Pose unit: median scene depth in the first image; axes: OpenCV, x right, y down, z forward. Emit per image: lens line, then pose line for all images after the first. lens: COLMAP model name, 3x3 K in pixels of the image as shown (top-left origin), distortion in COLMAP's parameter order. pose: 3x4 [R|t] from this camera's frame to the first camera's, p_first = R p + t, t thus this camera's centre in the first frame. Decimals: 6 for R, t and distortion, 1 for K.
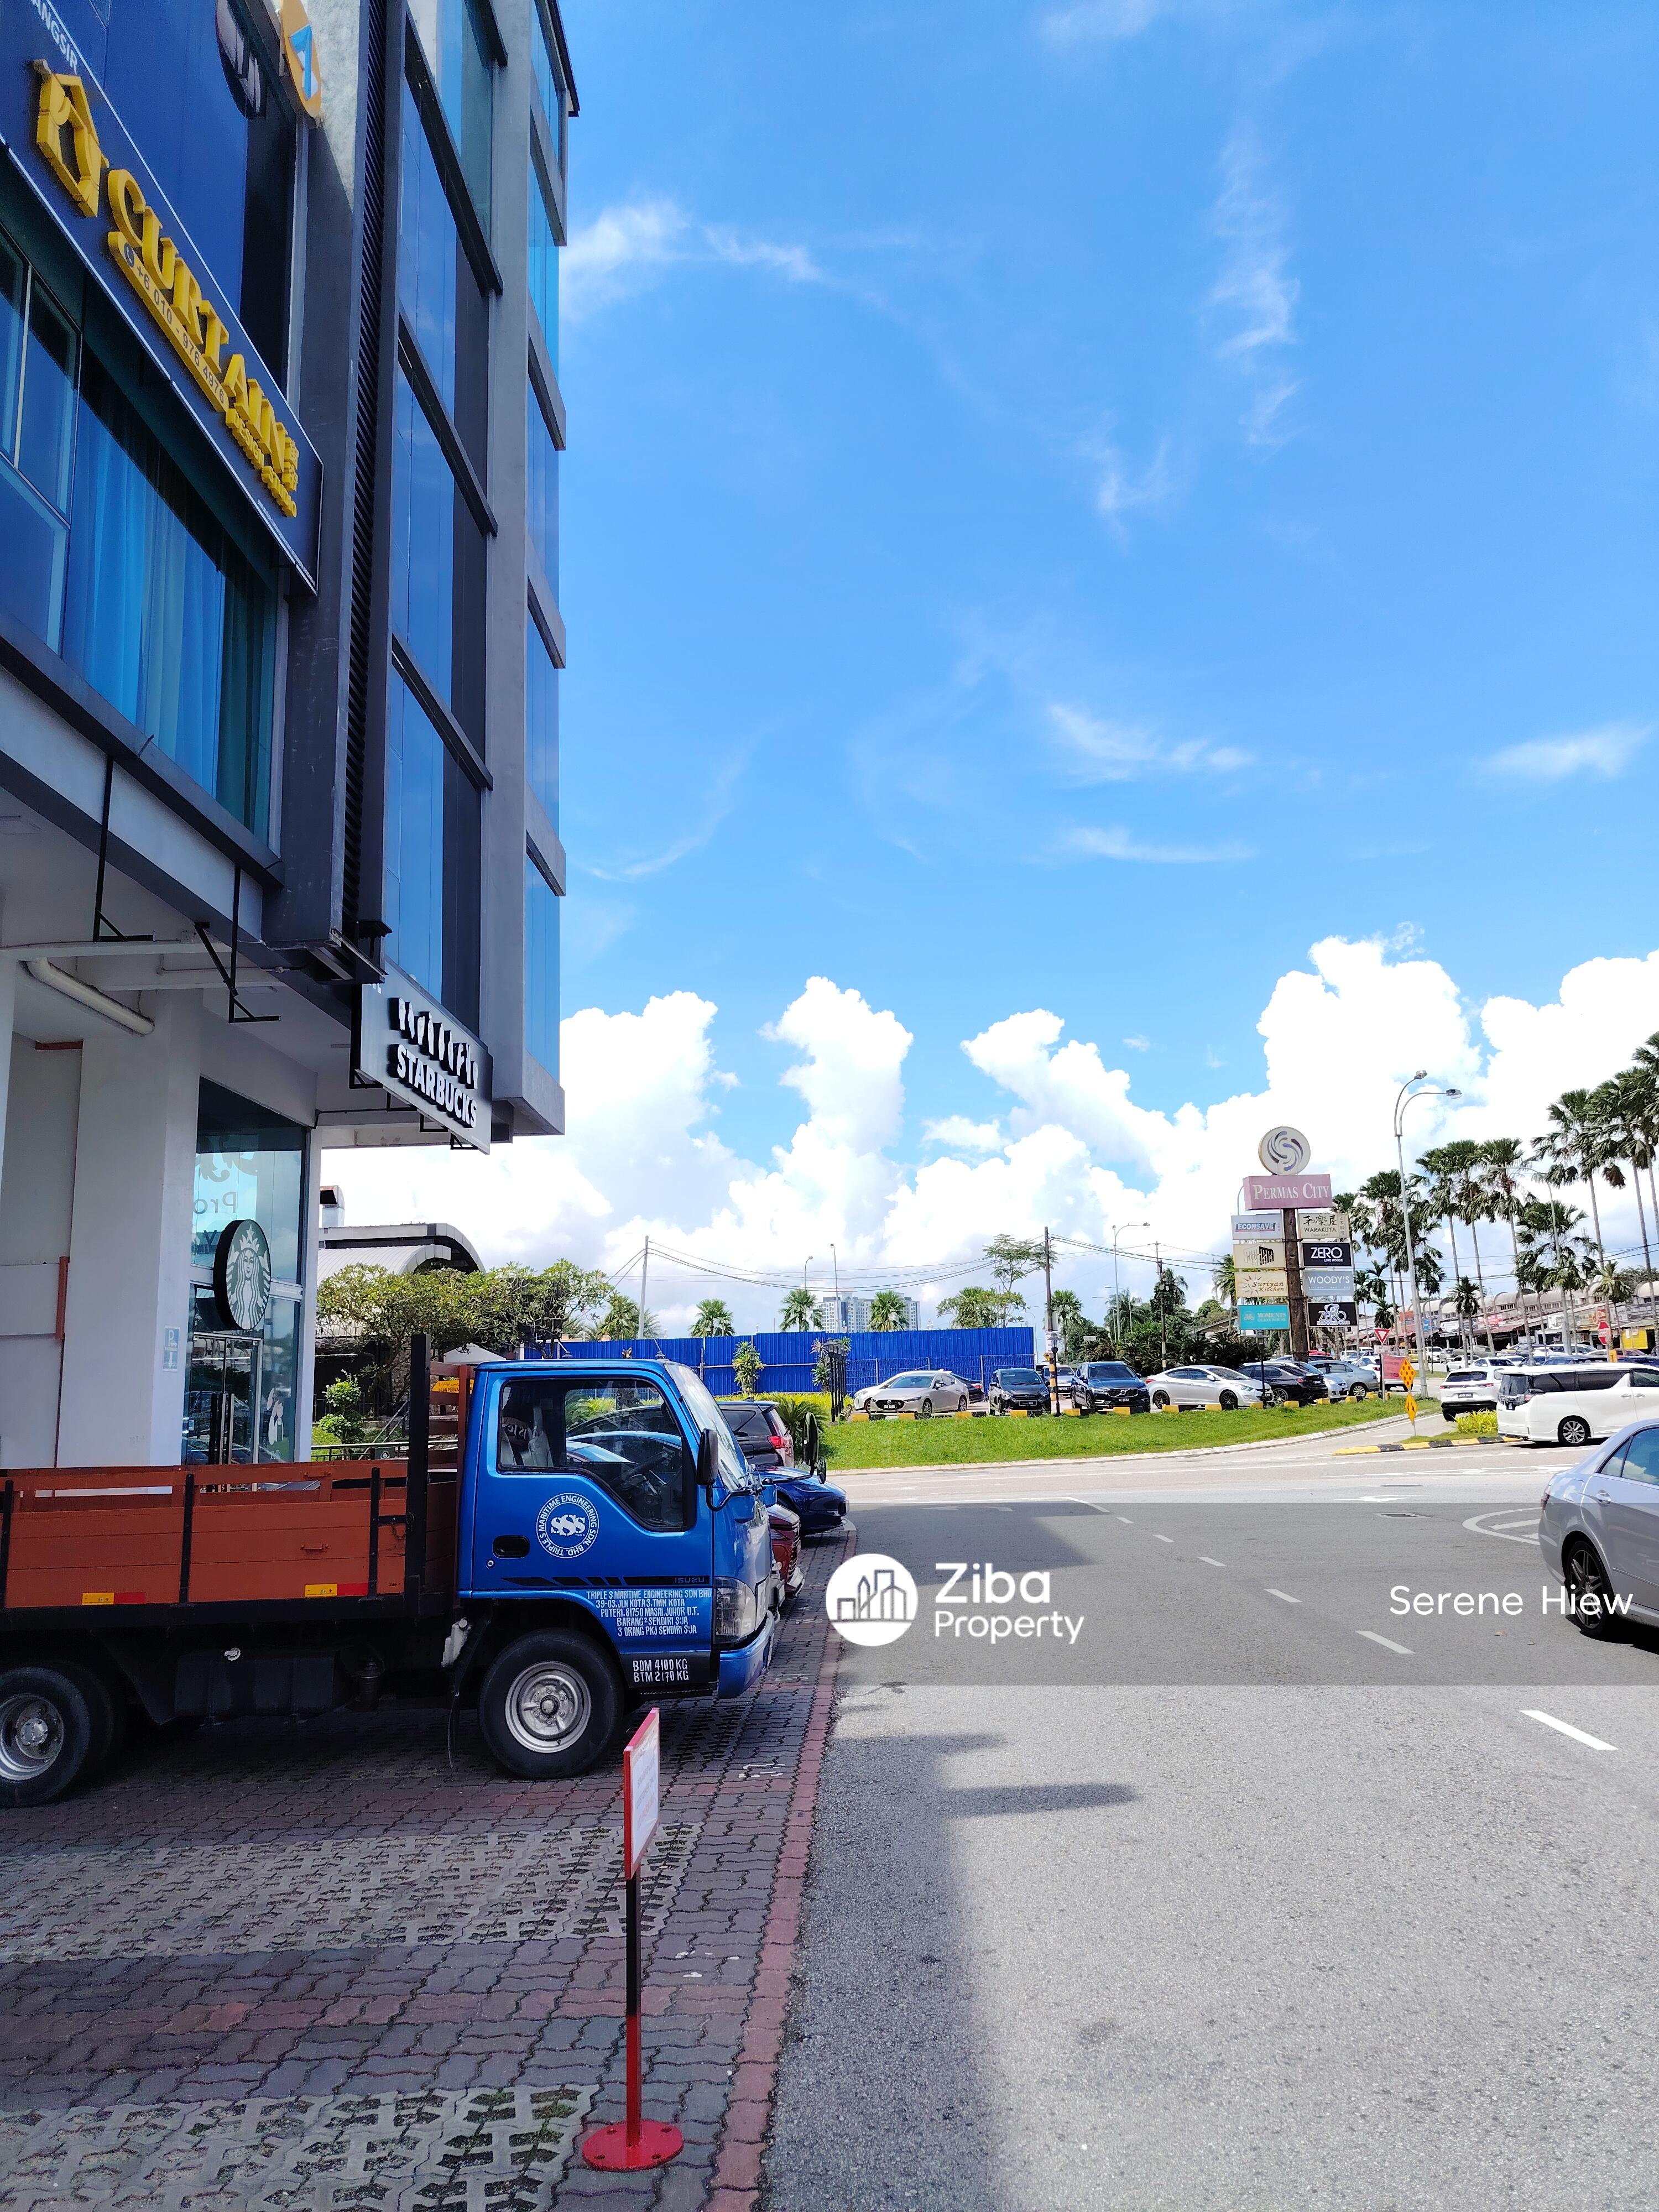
lens RADIAL K [[1499.8, 0, 825.8], [0, 1499.8, 1092.0], [0, 0, 1]] dist [0.107346, -0.137363]
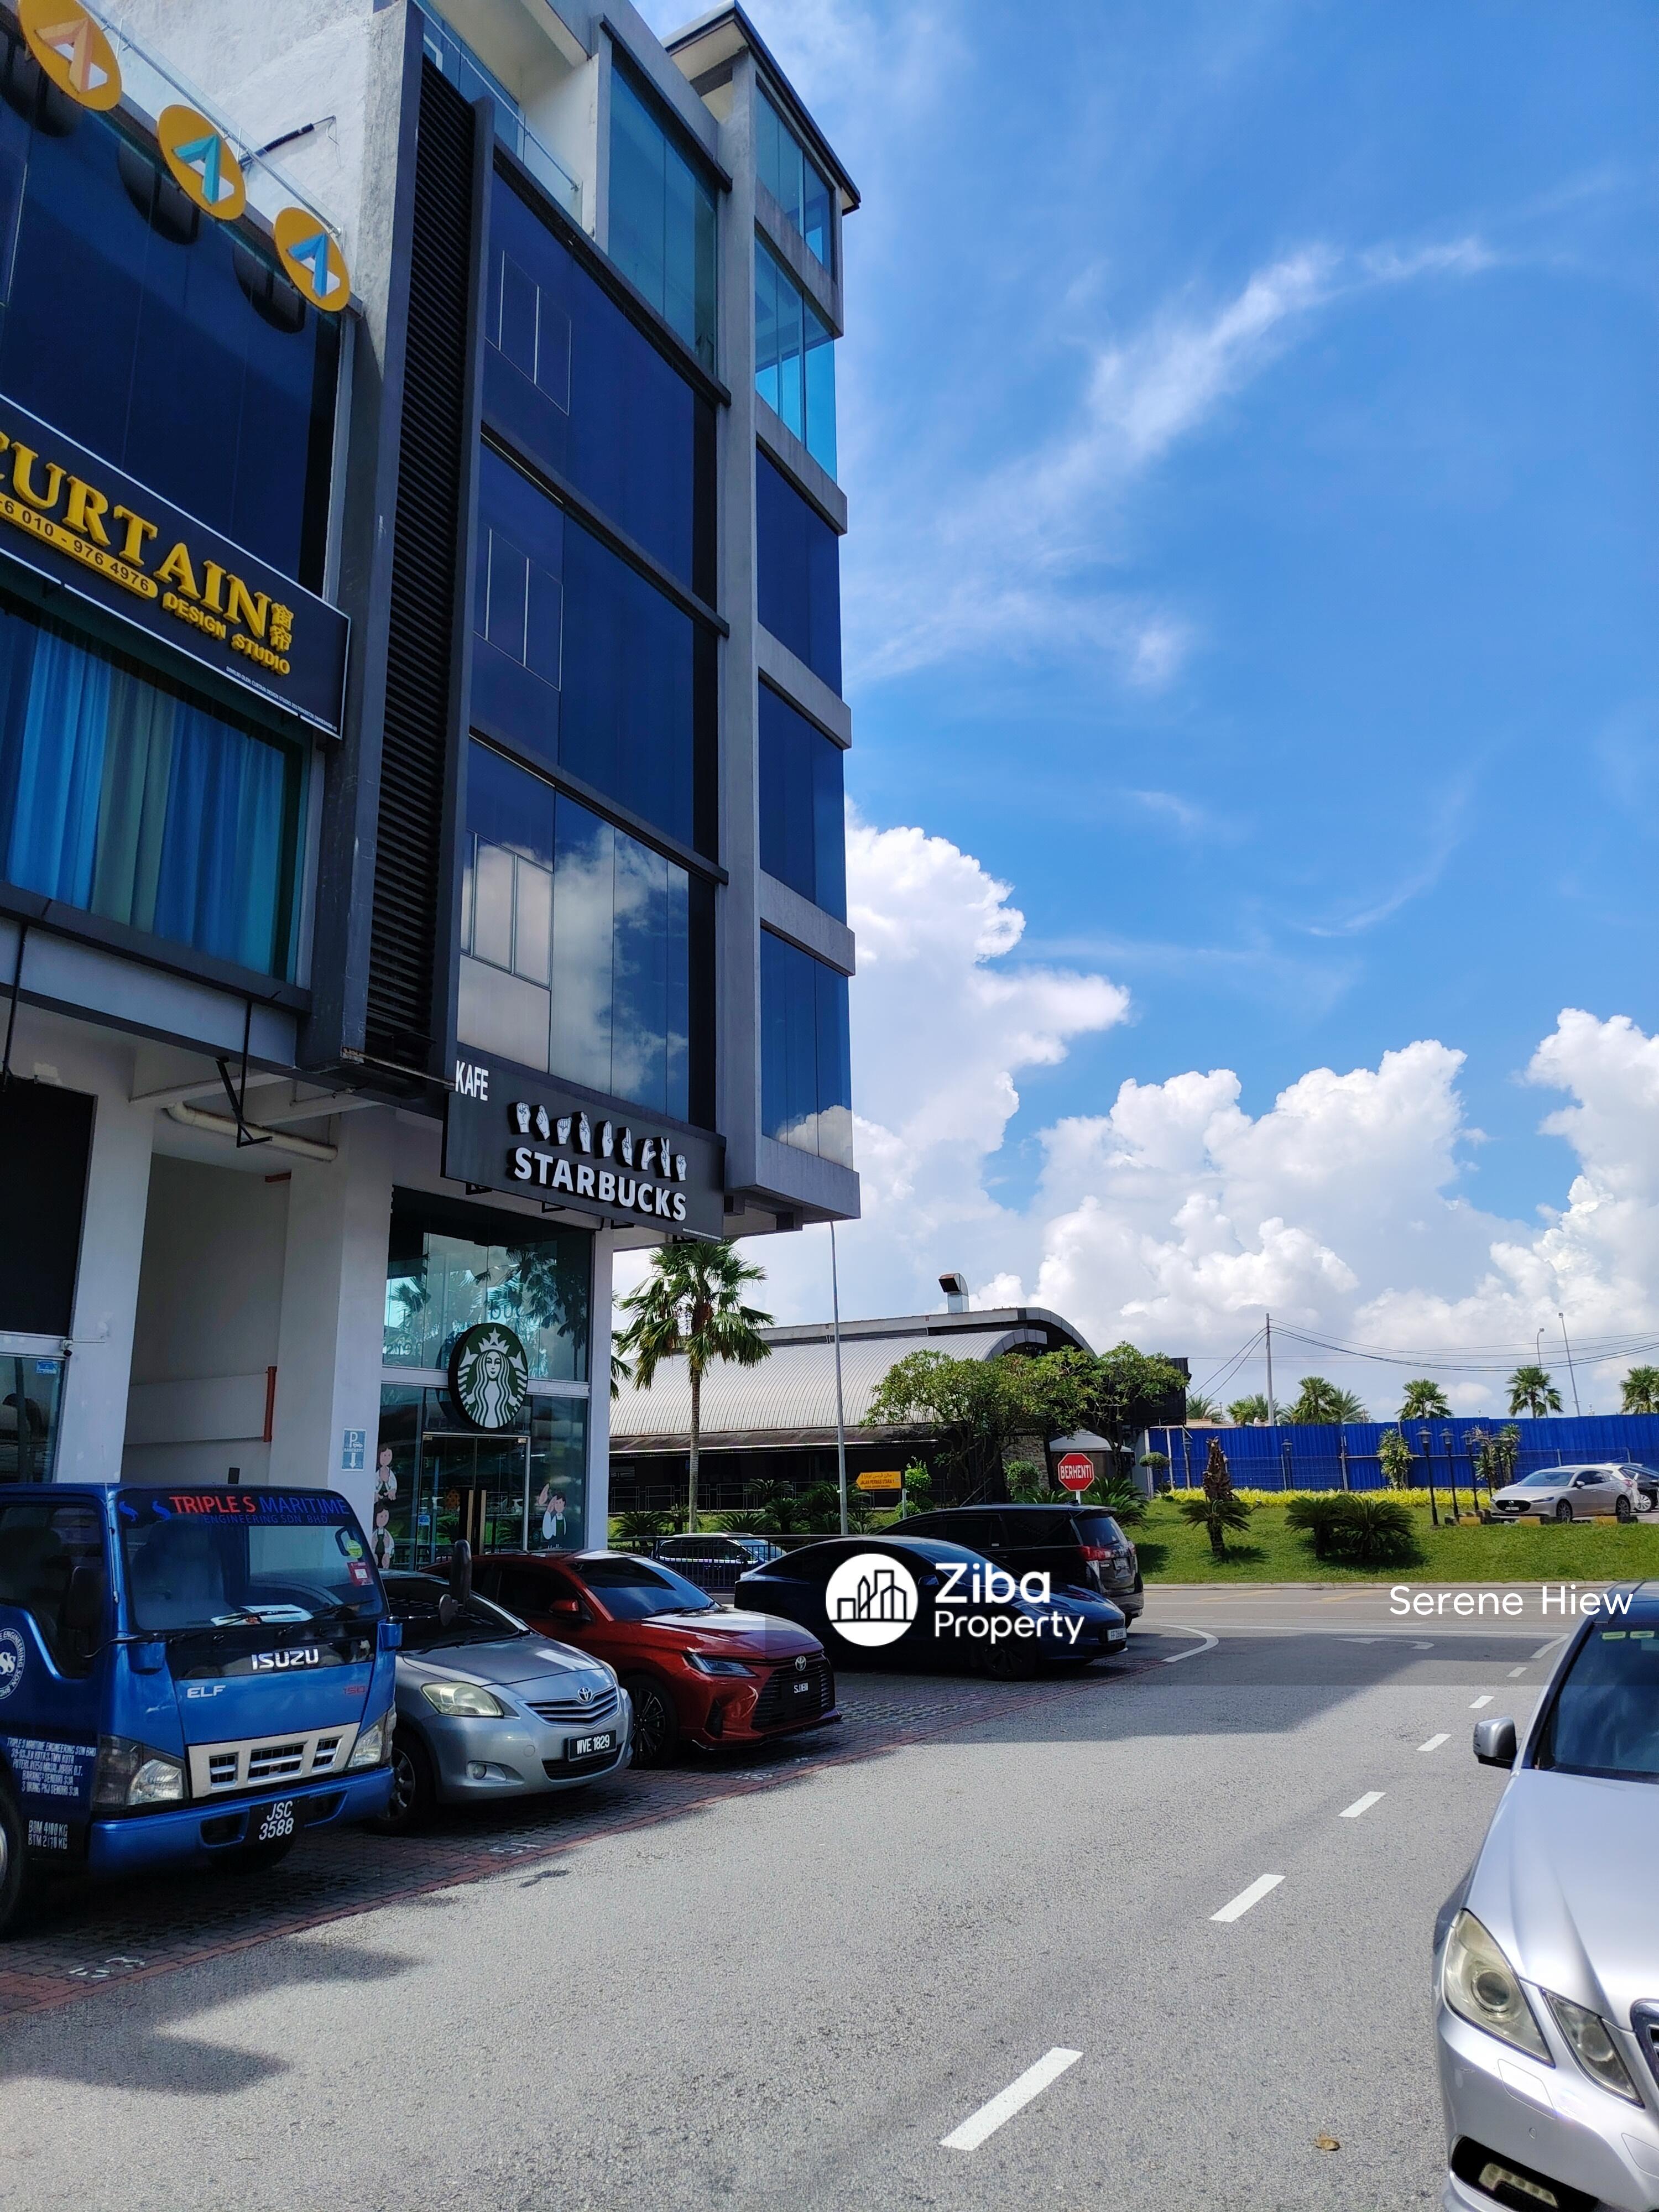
lens RADIAL K [[1499.8, 0, 825.8], [0, 1499.8, 1092.0], [0, 0, 1]] dist [0.107346, -0.137363]
pose [[0.885325, -0.106732, -0.452556, 0.109512], [0.083104, 0.993948, -0.071841, 0.006390], [0.457485, 0.025993, 0.888837, 0.055660]]
